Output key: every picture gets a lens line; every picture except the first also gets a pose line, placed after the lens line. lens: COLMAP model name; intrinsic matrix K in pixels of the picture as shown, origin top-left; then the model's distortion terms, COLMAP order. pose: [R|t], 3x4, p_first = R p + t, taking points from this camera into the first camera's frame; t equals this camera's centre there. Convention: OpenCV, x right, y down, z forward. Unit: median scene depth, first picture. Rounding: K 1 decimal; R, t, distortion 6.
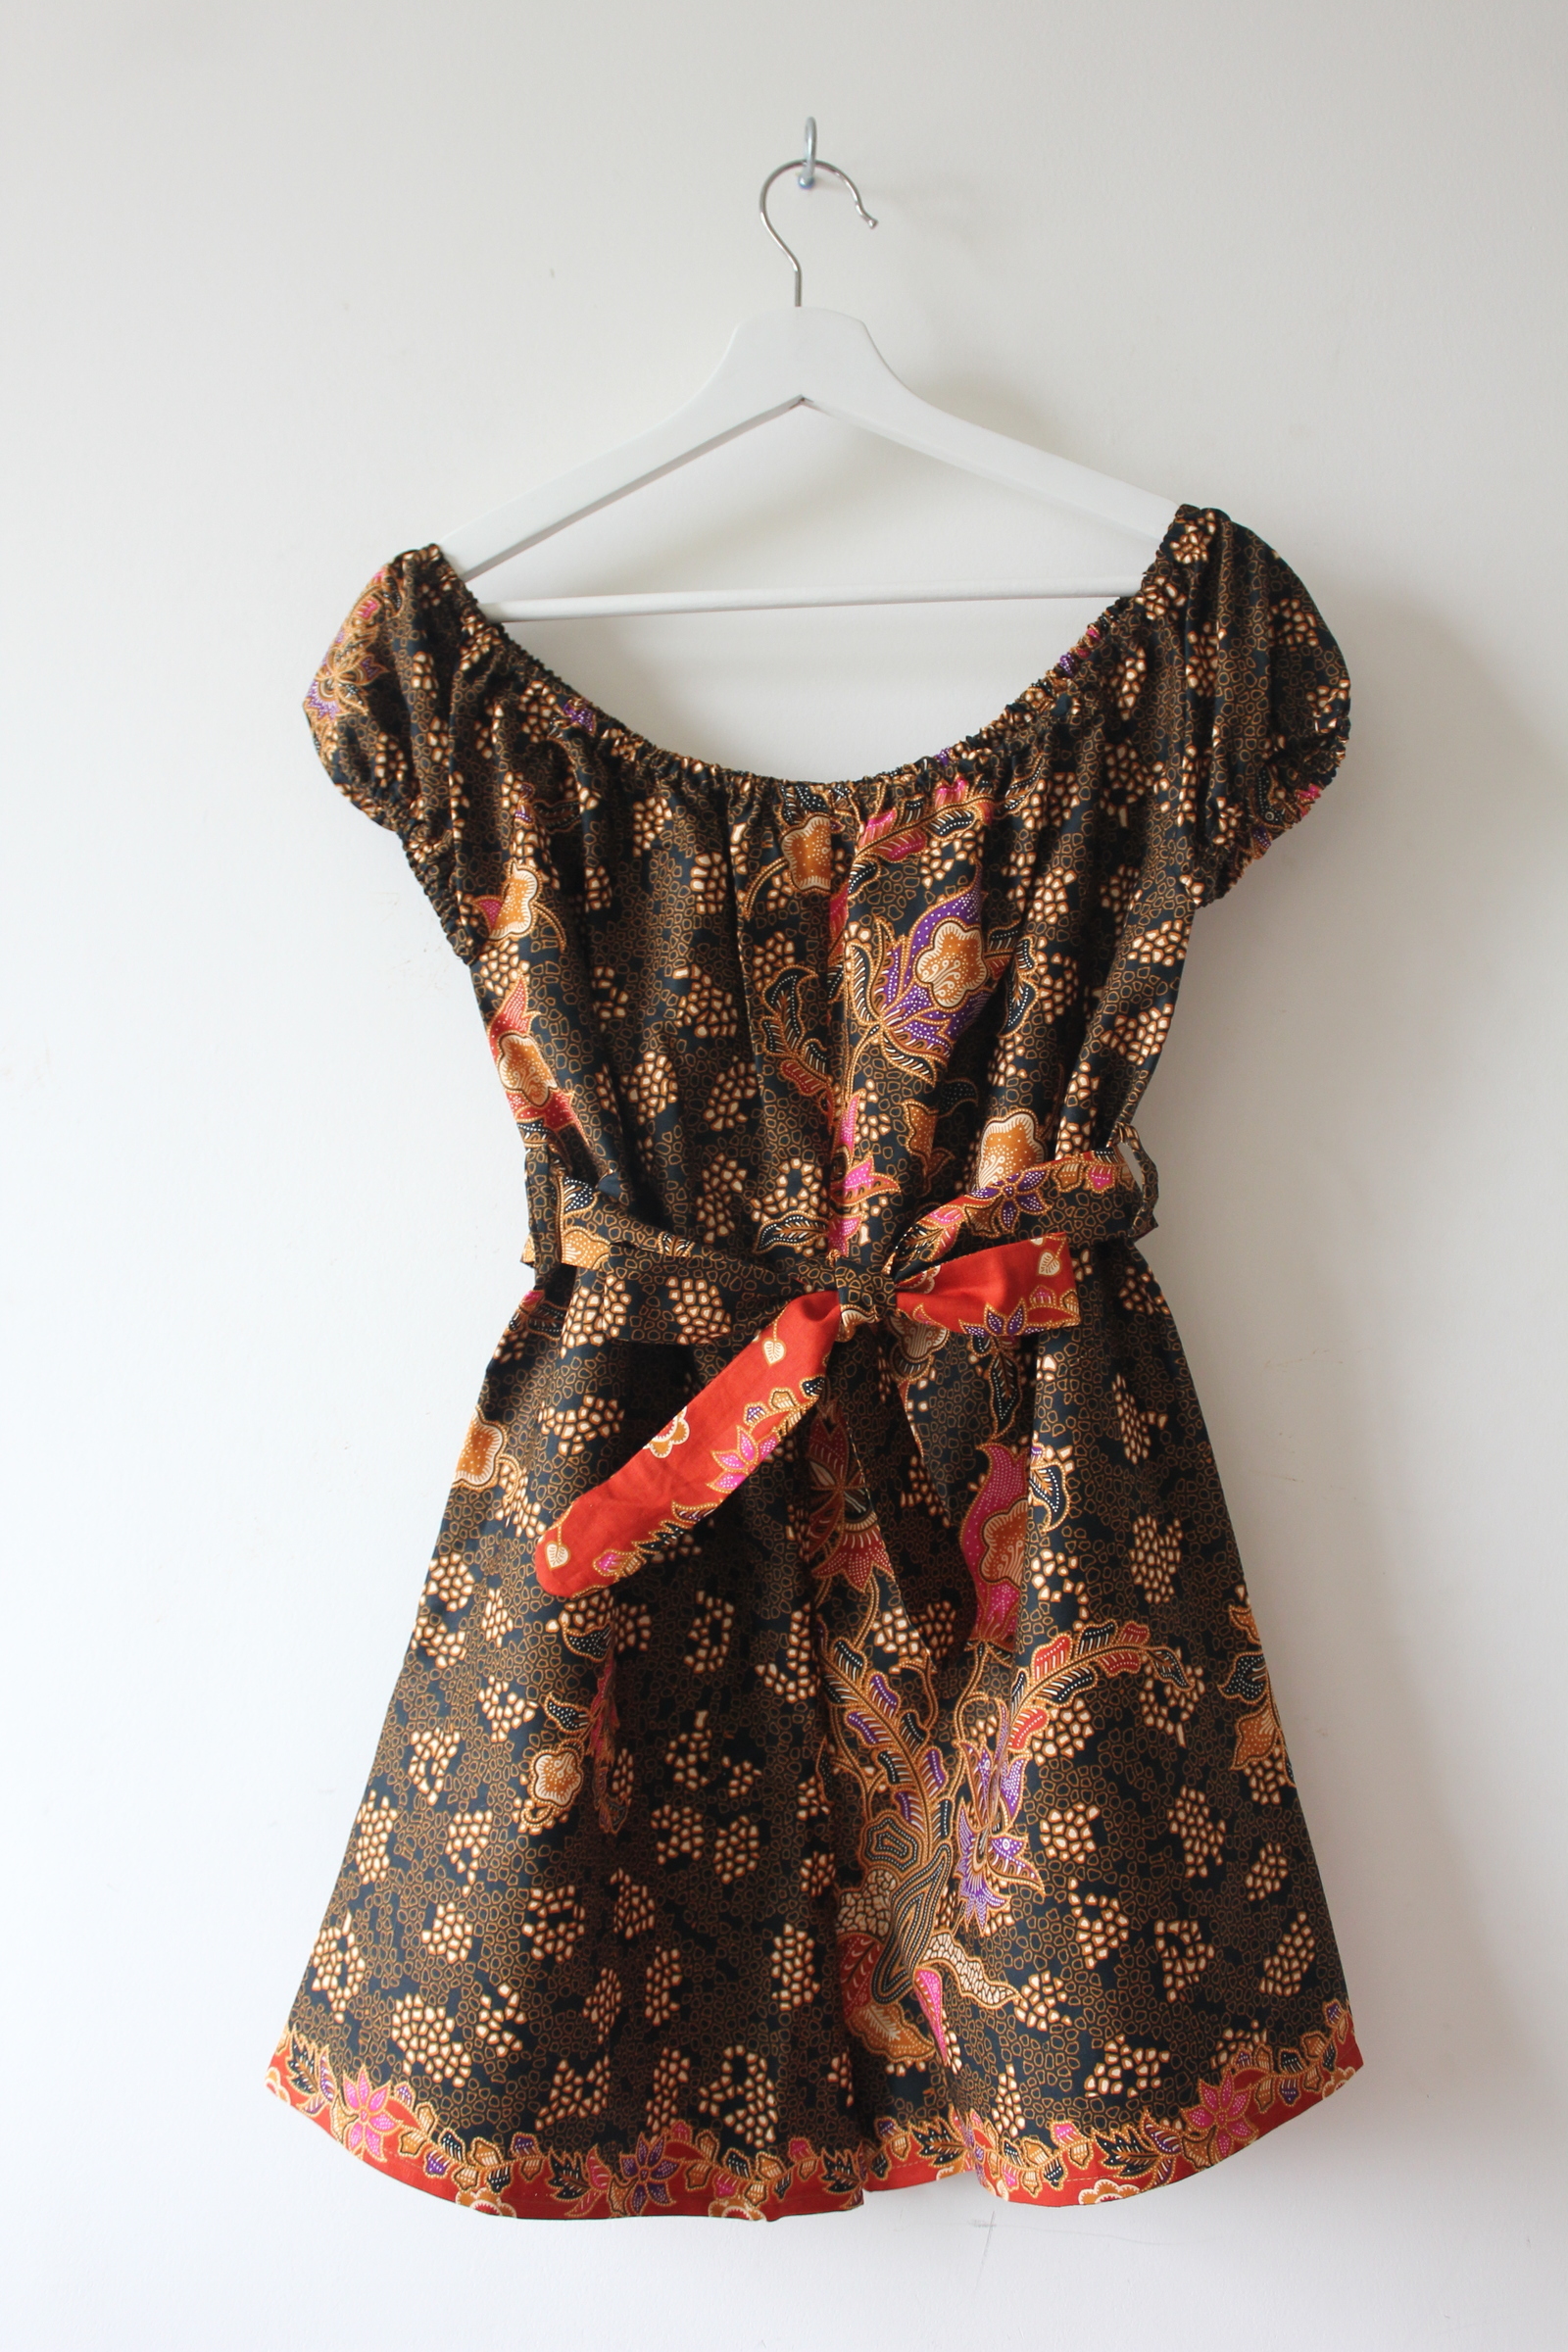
lens RADIAL K [[1426.5, 0, 772.7], [0, 1426.5, 1168.2], [0, 0, 1]] dist [-0.007559, -0.002891]
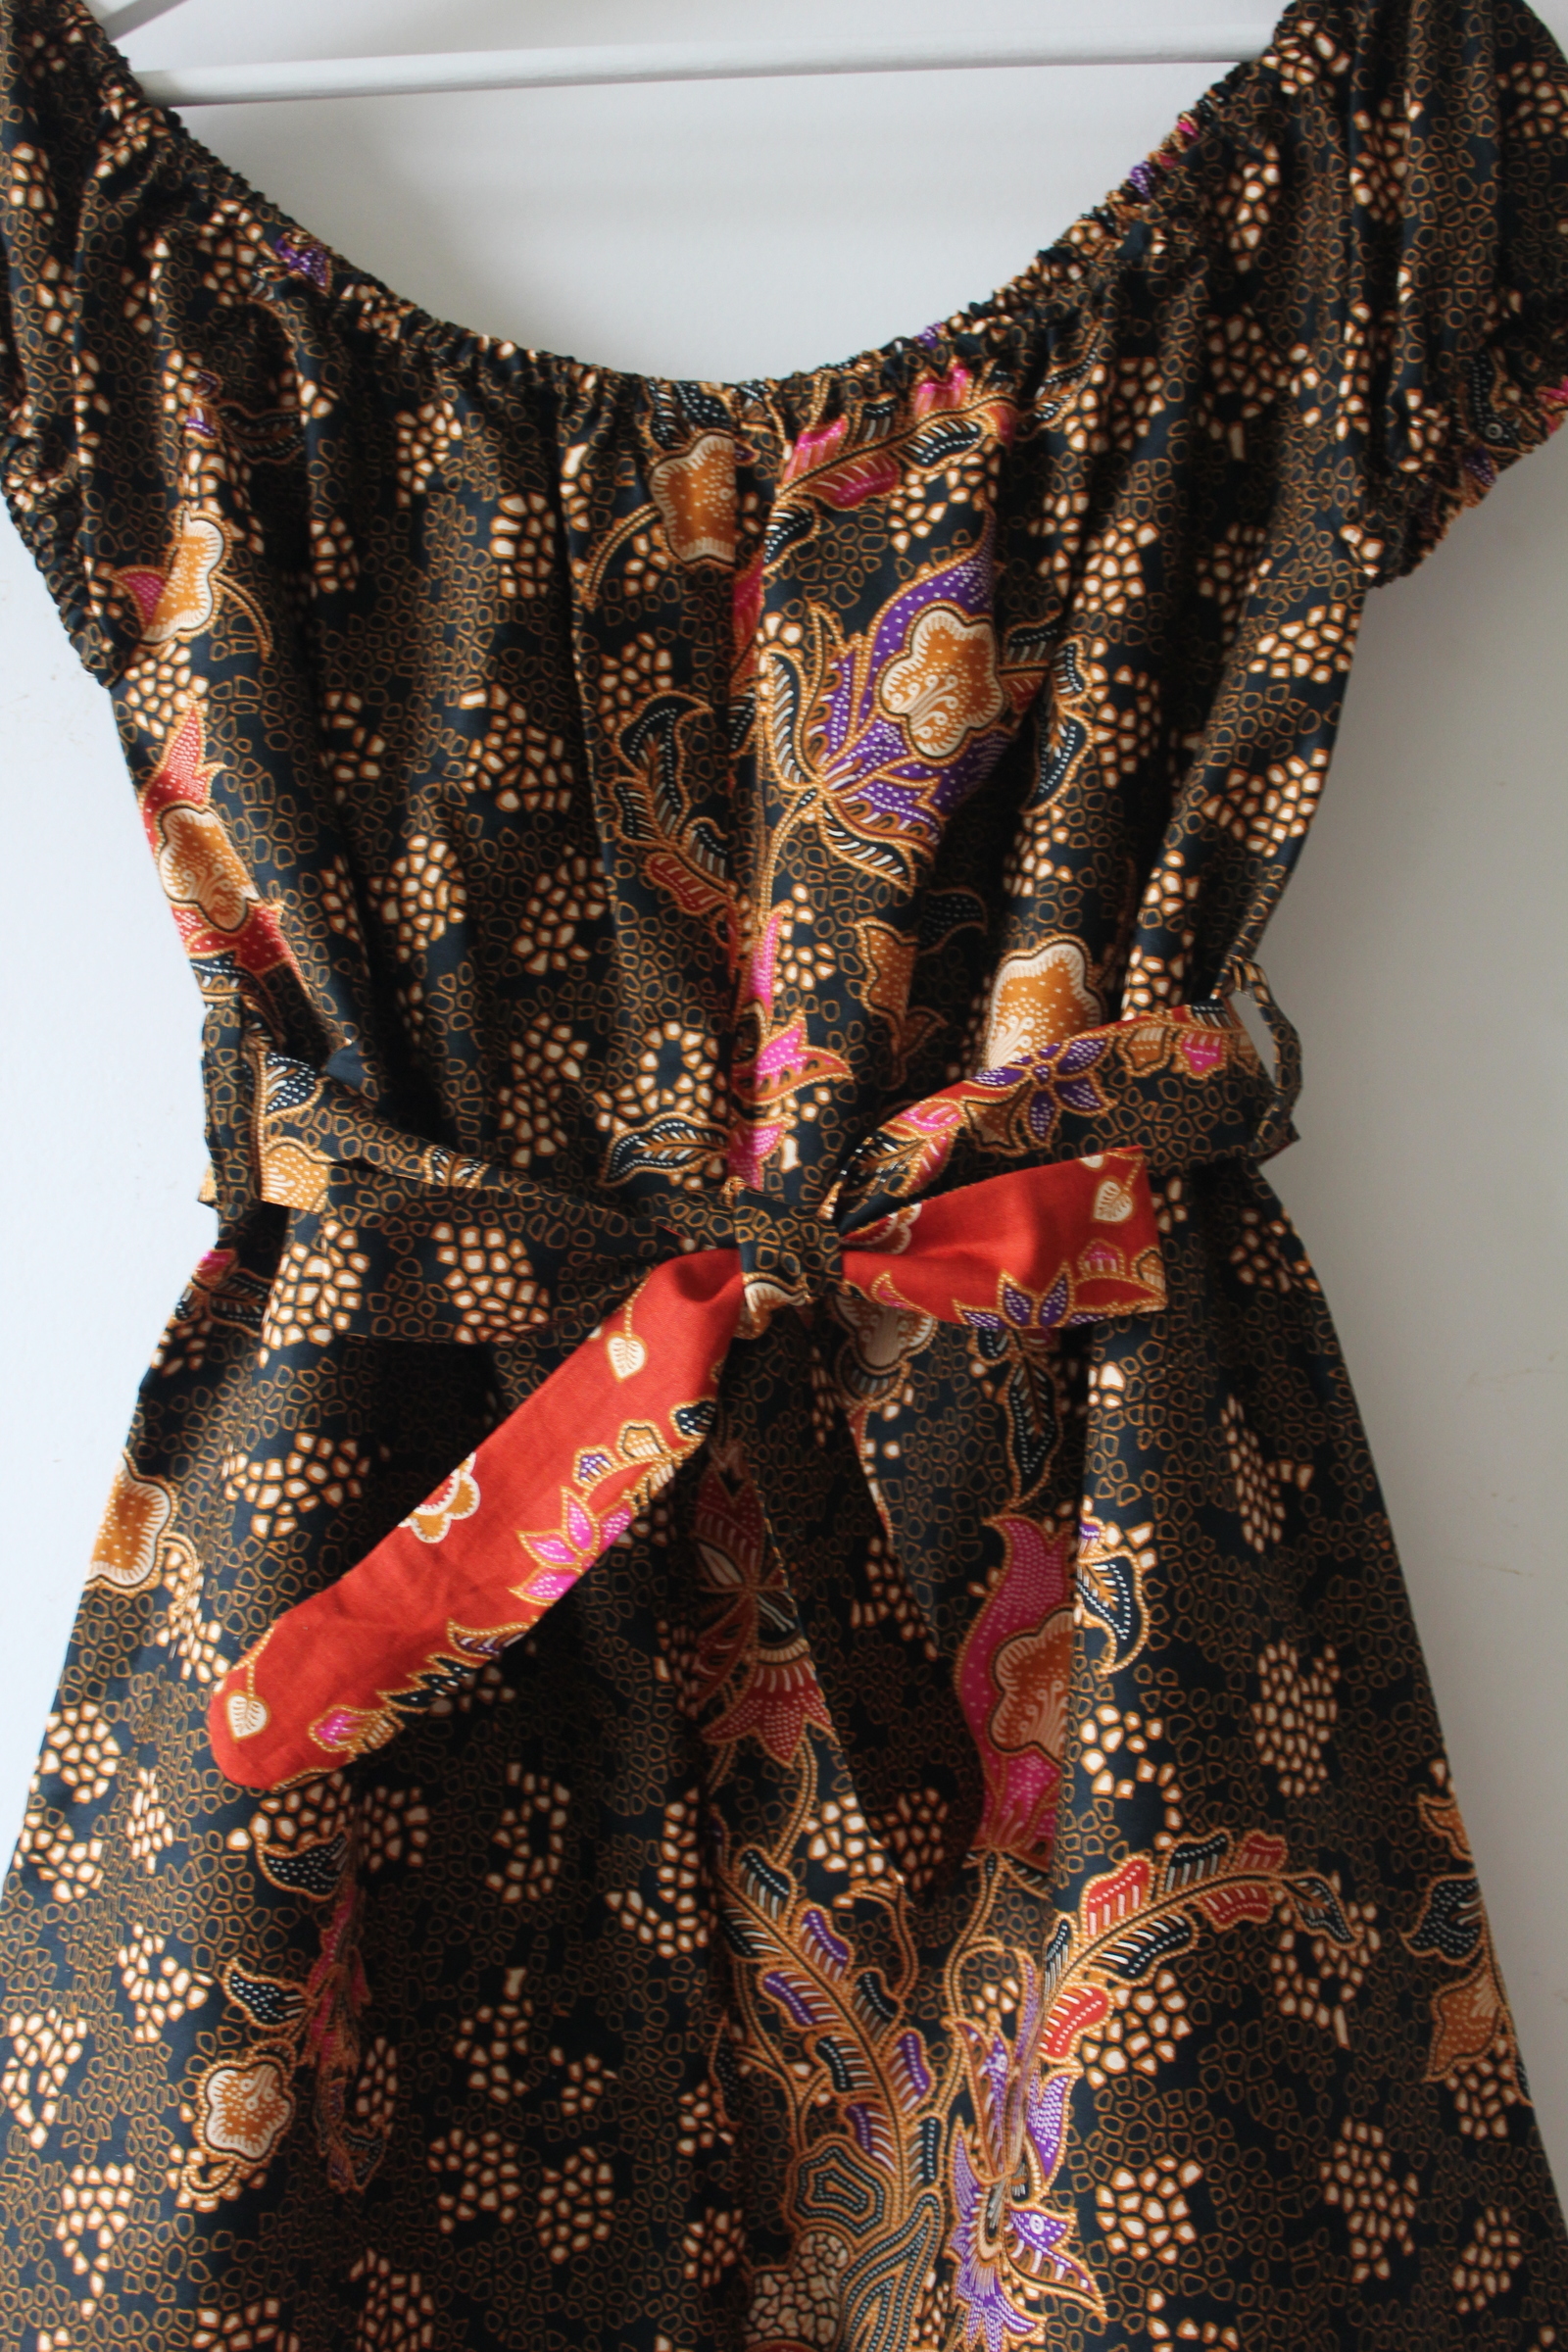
lens RADIAL K [[1709.0, 0, 742.9], [0, 1709.0, 1130.2], [0, 0, 1]] dist [0.021087, 0.001300]
pose [[0.999968, 0.001640, 0.007837, 0.039458], [-0.001648, 0.999998, 0.000888, 0.036381], [-0.007836, -0.000901, 0.999969, 0.305715]]
